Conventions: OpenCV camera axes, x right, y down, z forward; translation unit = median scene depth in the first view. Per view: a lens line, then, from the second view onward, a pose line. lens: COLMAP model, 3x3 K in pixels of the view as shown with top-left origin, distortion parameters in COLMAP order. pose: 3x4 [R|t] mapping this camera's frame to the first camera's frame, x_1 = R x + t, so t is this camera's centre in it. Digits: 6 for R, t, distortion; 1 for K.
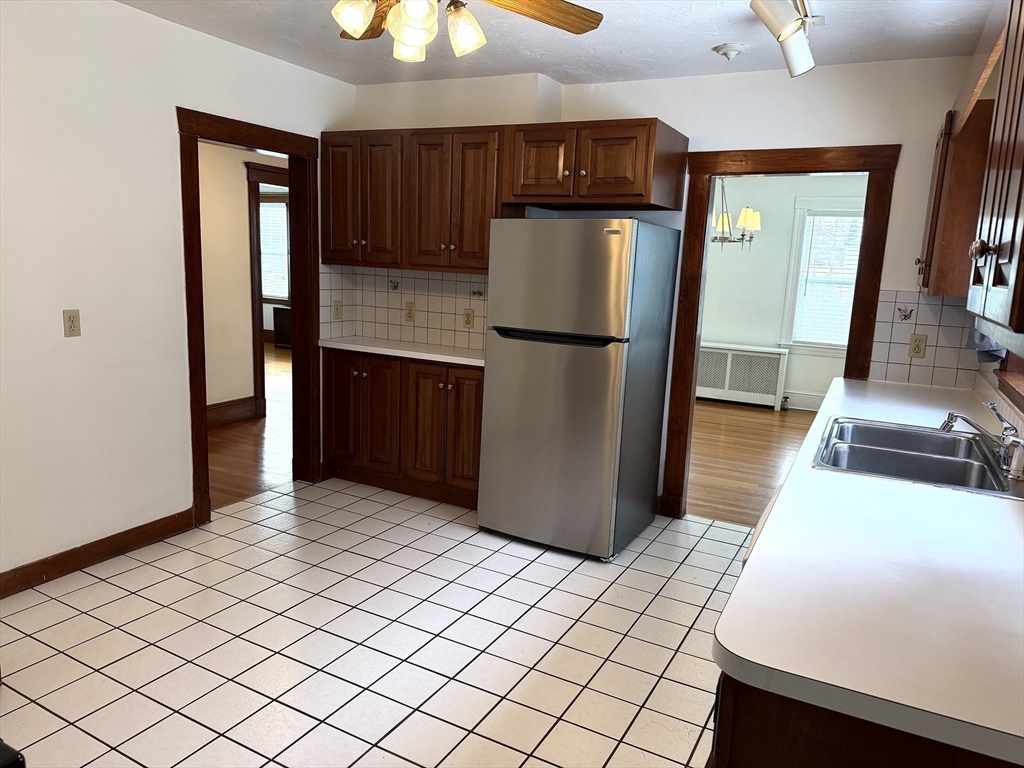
lens RADIAL K [[722.0, 0, 521.4], [0, 722.0, 389.2], [0, 0, 1]] dist [0.033788, -0.048682]
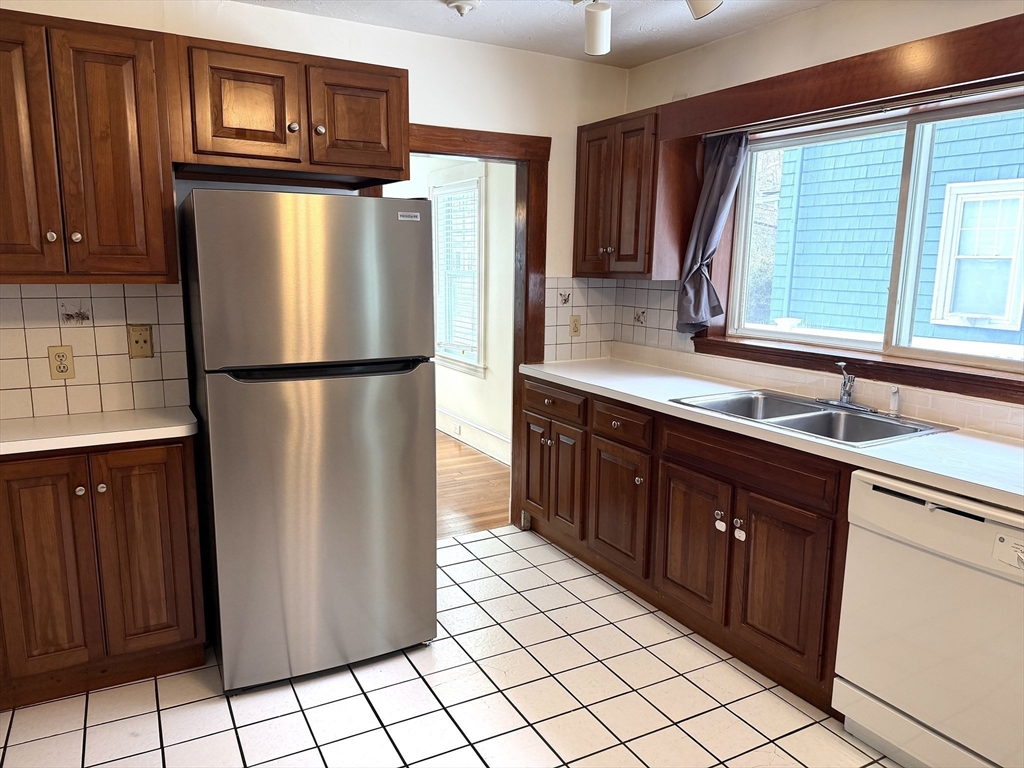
lens RADIAL K [[722.0, 0, 520.9], [0, 722.0, 383.7], [0, 0, 1]] dist [0.033788, -0.048682]
pose [[0.541449, -0.172700, 0.822805, -0.399144], [0.161429, 0.981820, 0.099847, -0.092060], [-0.825090, 0.078762, 0.559484, 0.441375]]
